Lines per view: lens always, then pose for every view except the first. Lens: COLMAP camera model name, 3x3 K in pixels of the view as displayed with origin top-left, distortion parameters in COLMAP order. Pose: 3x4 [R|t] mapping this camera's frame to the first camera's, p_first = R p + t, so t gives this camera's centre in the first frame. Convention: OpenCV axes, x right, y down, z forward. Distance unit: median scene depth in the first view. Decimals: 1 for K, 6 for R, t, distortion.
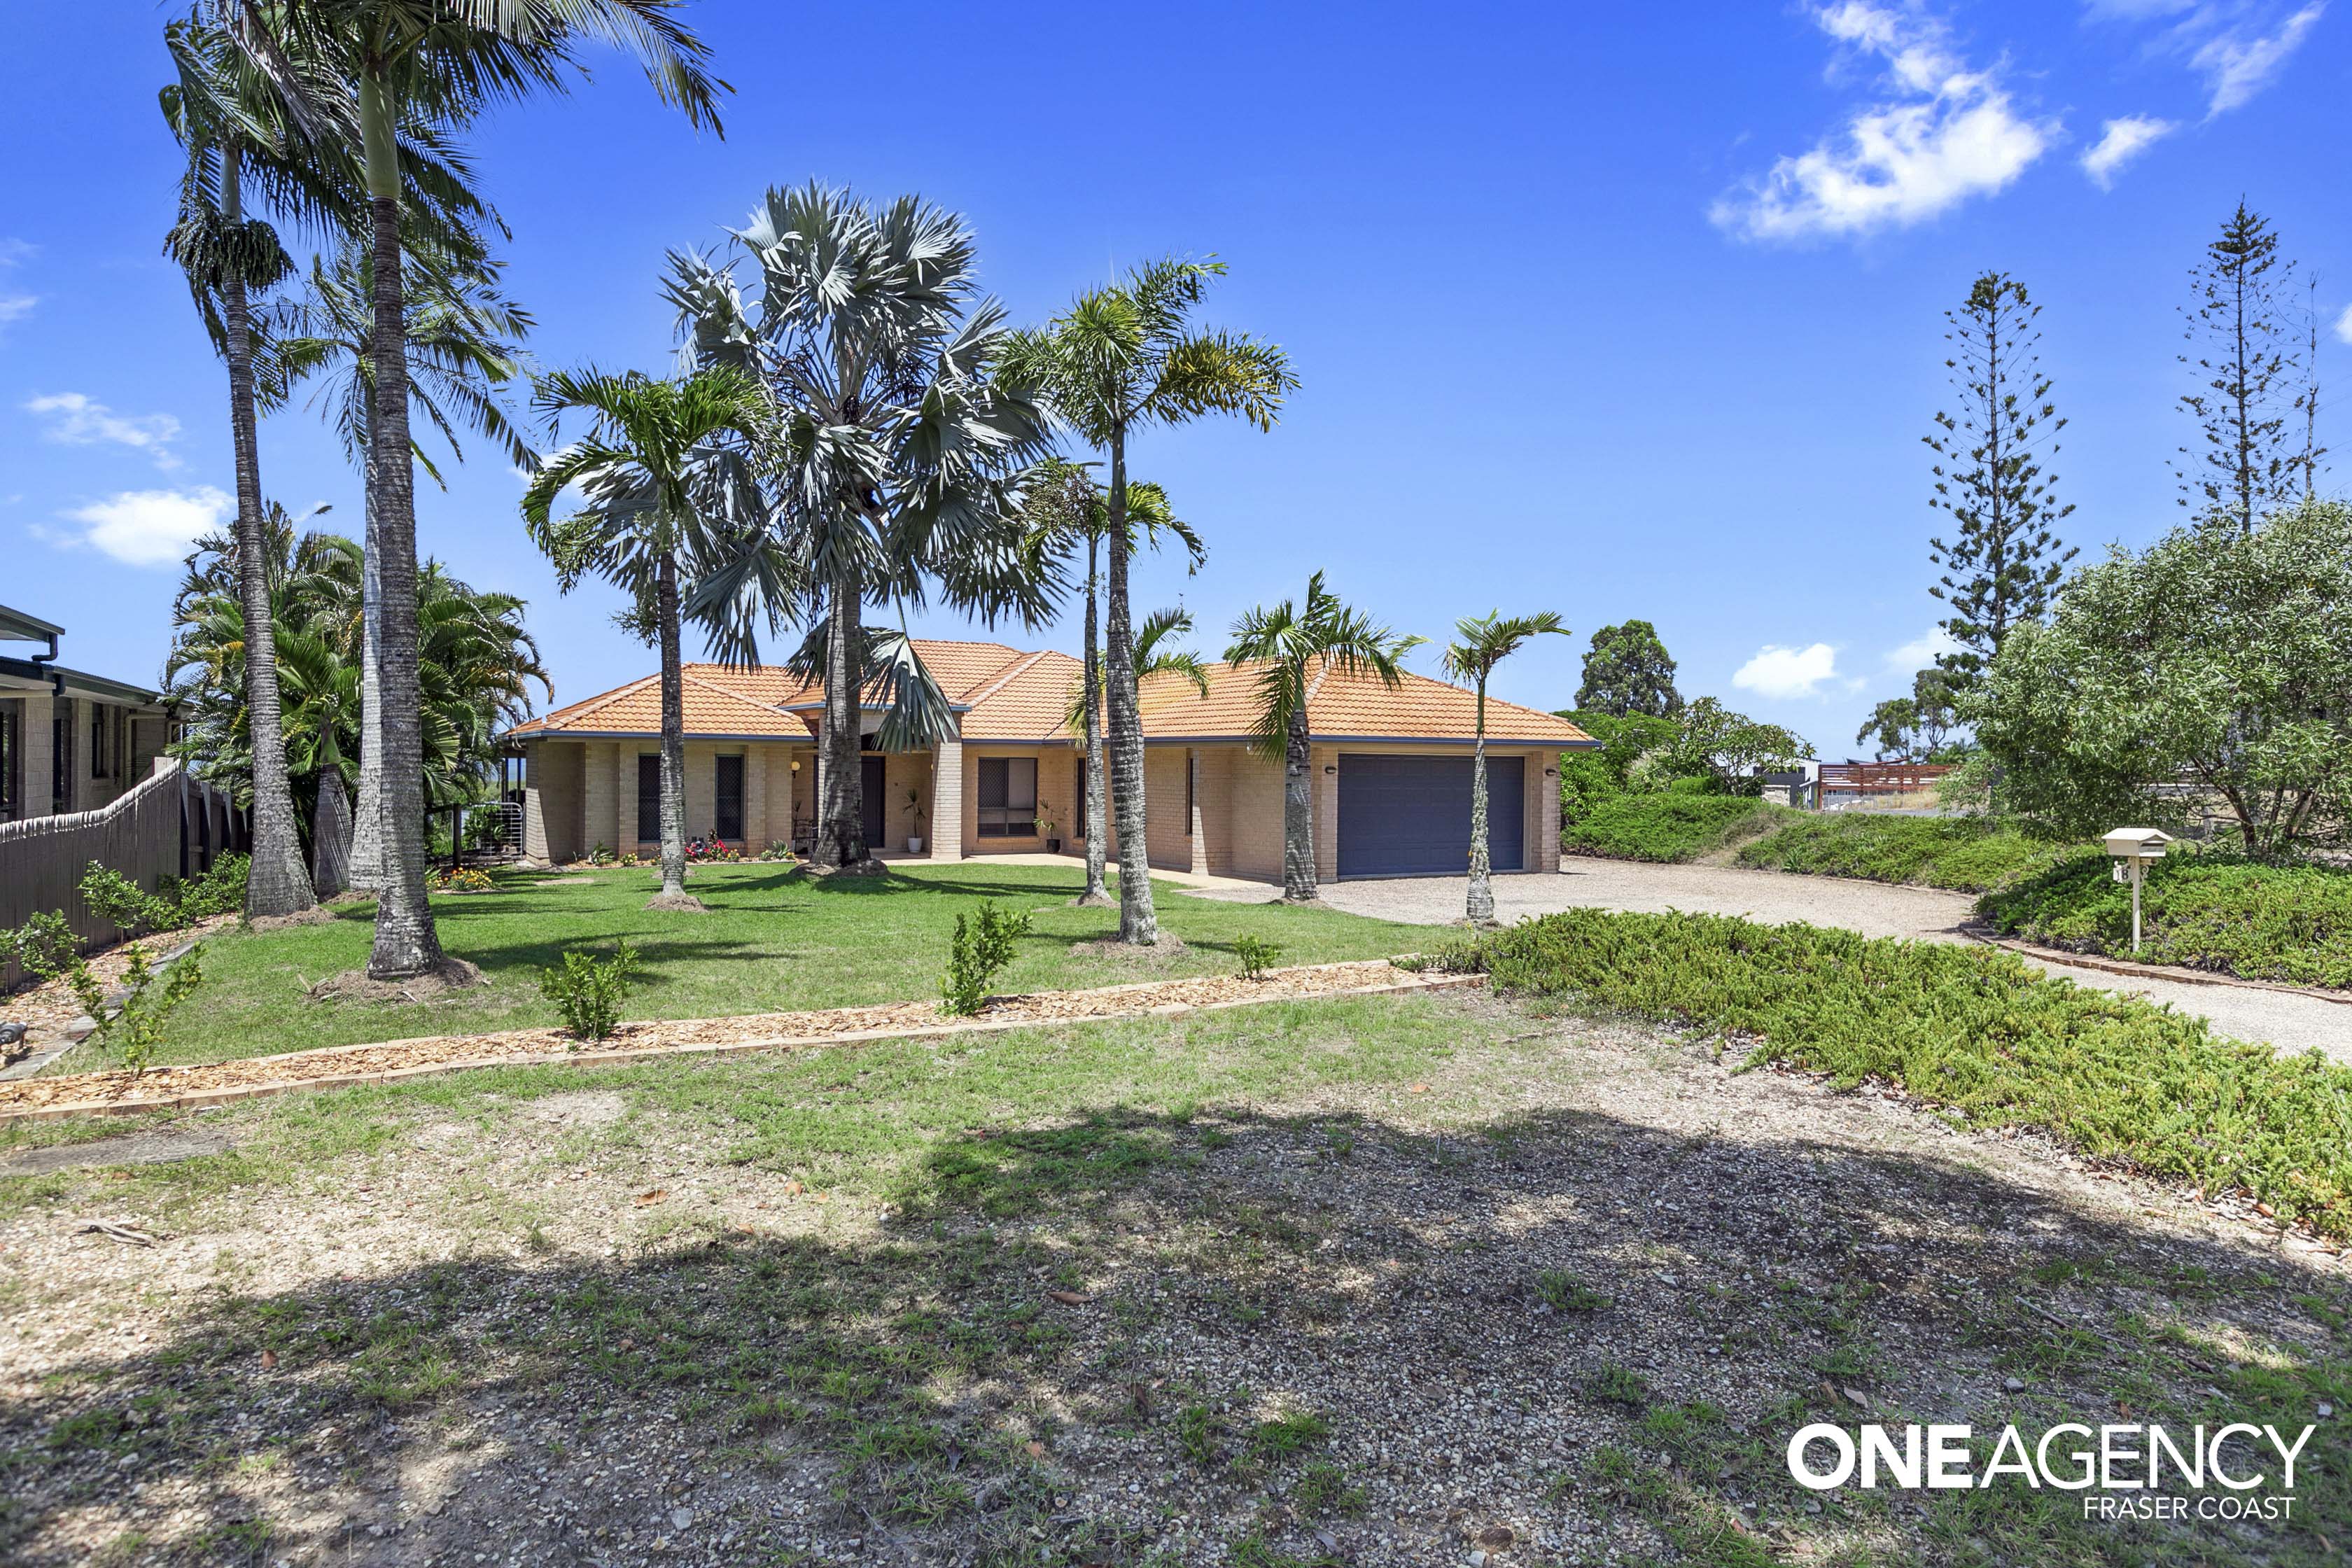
lens RADIAL K [[1559.7, 0, 1175.2], [0, 1559.7, 781.3], [0, 0, 1]] dist [-0.000338, -0.000011]
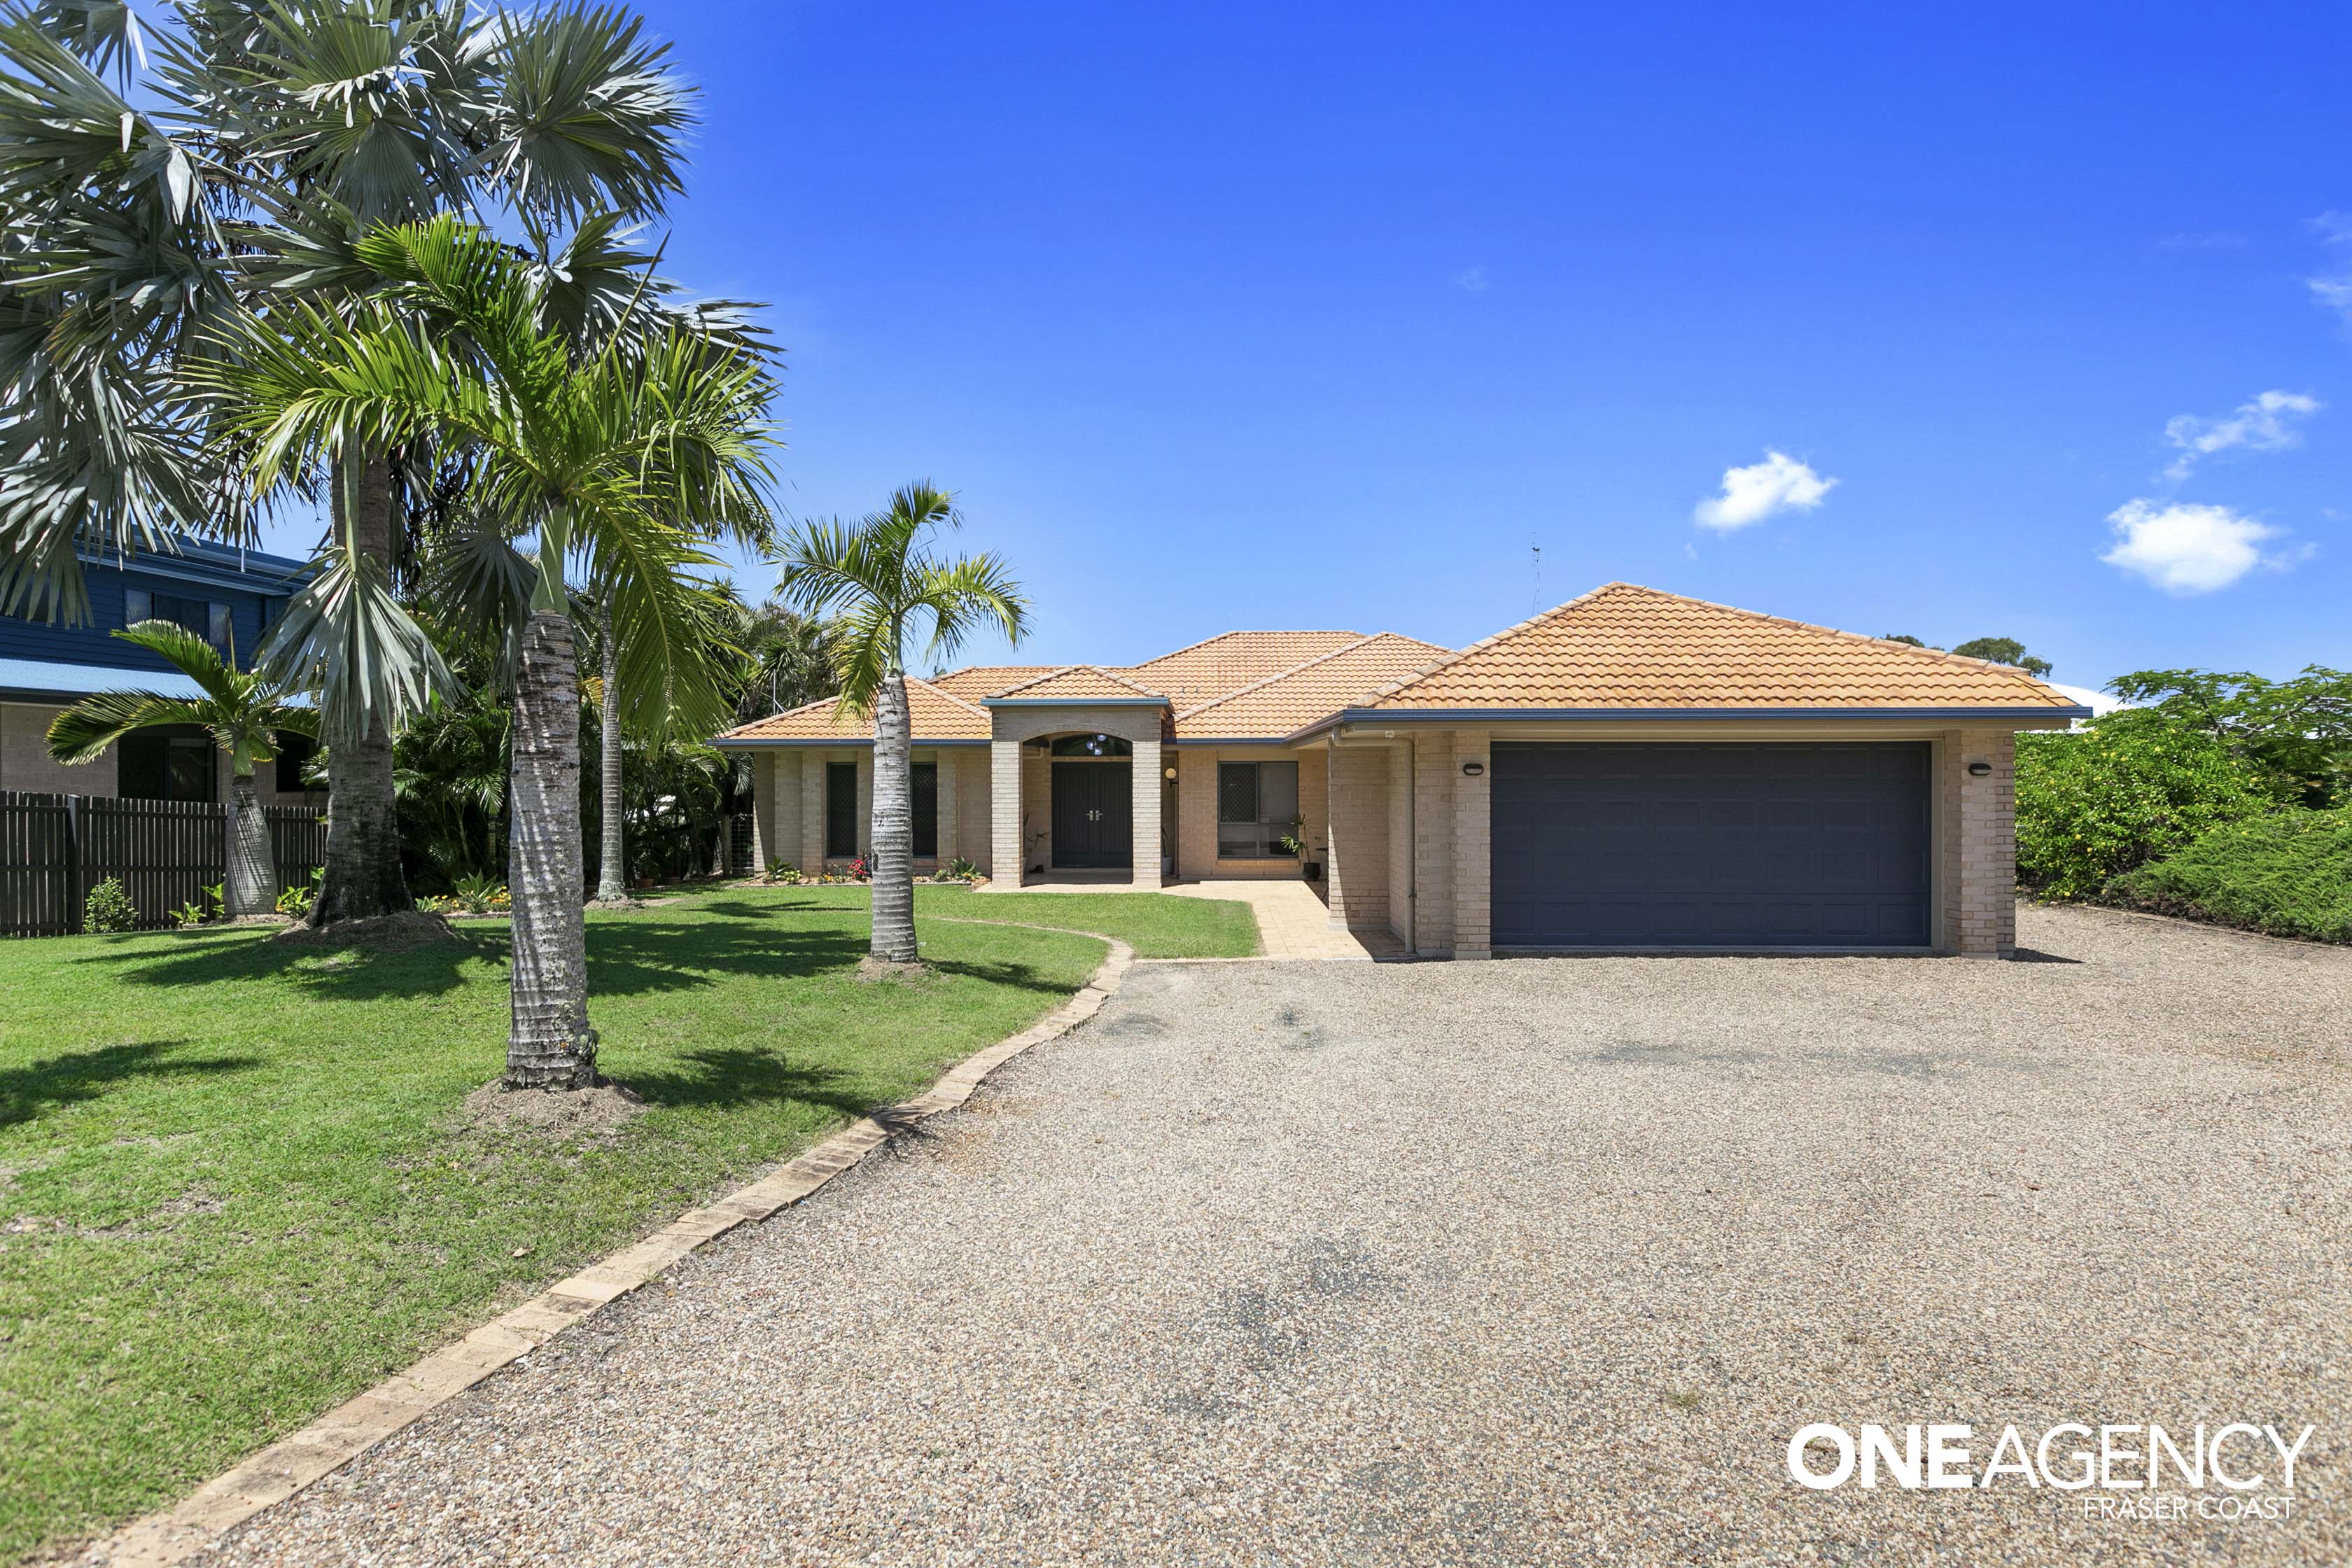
lens RADIAL K [[1300.8, 0, 1176.8], [0, 1300.8, 784.0], [0, 0, 1]] dist [0.027137, 0.000454]
pose [[0.863160, -0.006011, -0.504895, 0.201214], [0.004846, 0.999982, -0.003619, -0.000888], [0.504908, 0.000677, 0.863173, 0.408435]]
